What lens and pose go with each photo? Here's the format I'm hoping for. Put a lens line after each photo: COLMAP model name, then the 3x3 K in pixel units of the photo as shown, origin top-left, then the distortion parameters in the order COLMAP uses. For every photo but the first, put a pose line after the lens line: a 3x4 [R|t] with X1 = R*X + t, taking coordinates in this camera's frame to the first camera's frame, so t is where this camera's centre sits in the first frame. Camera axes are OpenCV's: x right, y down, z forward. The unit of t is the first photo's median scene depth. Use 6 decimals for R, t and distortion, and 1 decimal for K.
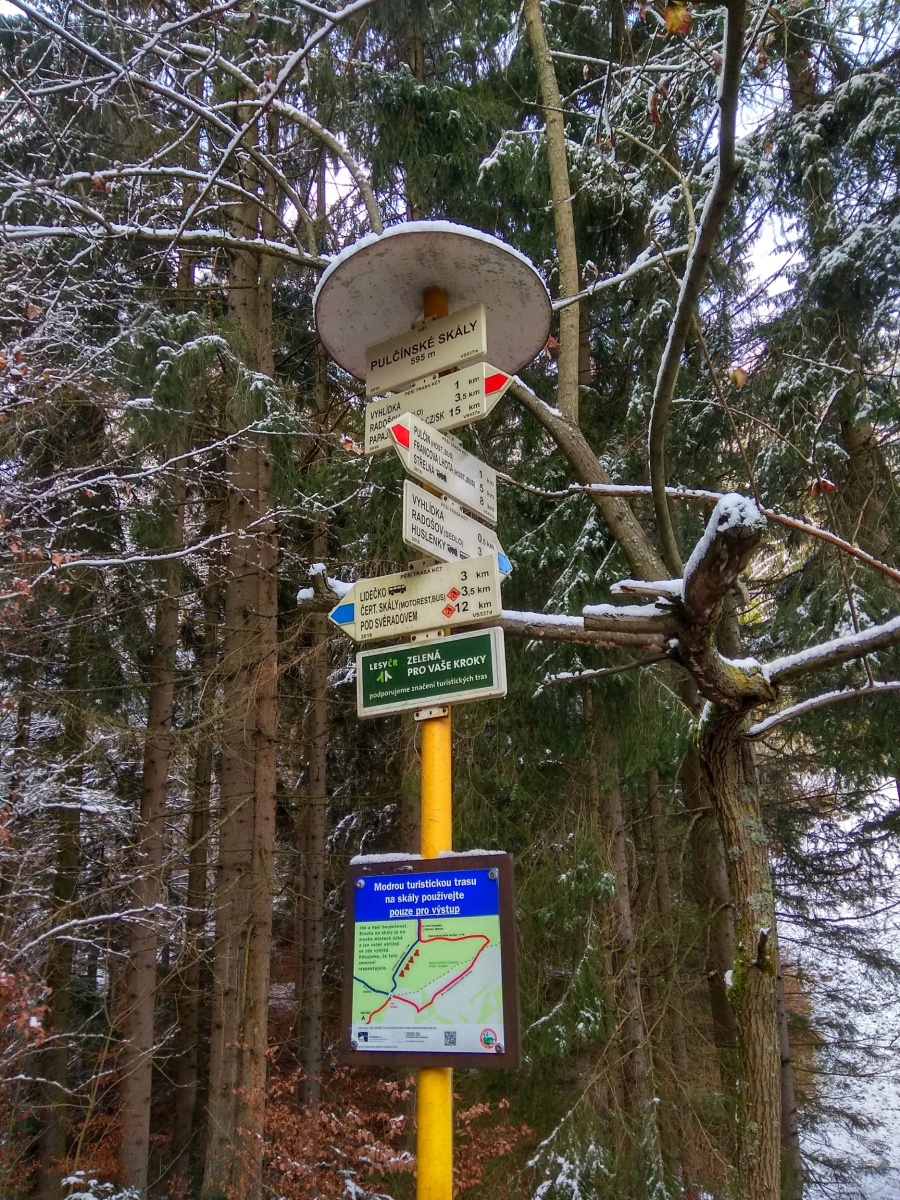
lens RADIAL K [[970.1, 0, 455.8], [0, 970.1, 589.8], [0, 0, 1]] dist [0.106167, -0.143748]
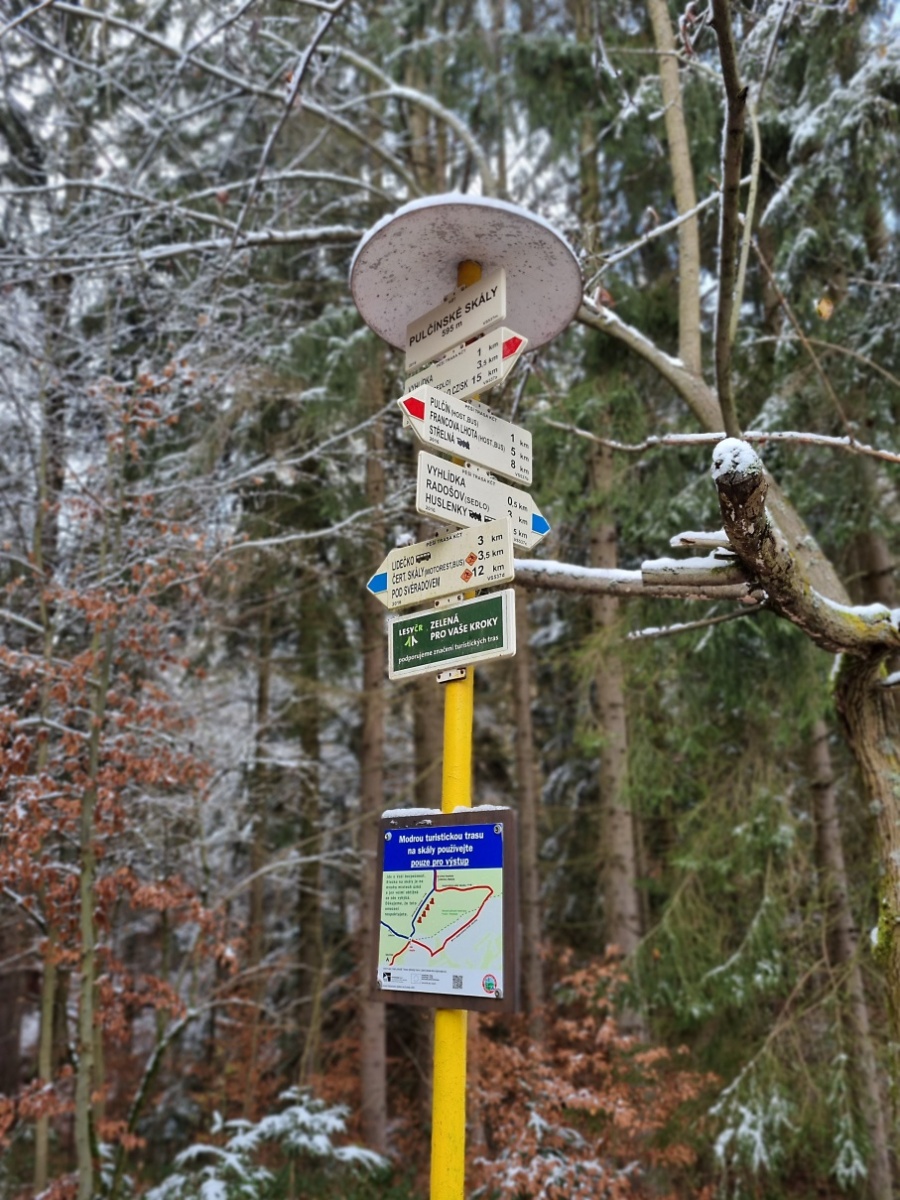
lens RADIAL K [[944.6, 0, 450.2], [0, 944.6, 586.9], [0, 0, 1]] dist [0.053986, -0.011391]
pose [[0.973241, -0.050025, -0.224274, 0.191657], [0.058361, 0.997824, 0.030692, 0.002032], [0.222251, -0.042959, 0.974043, 0.020521]]
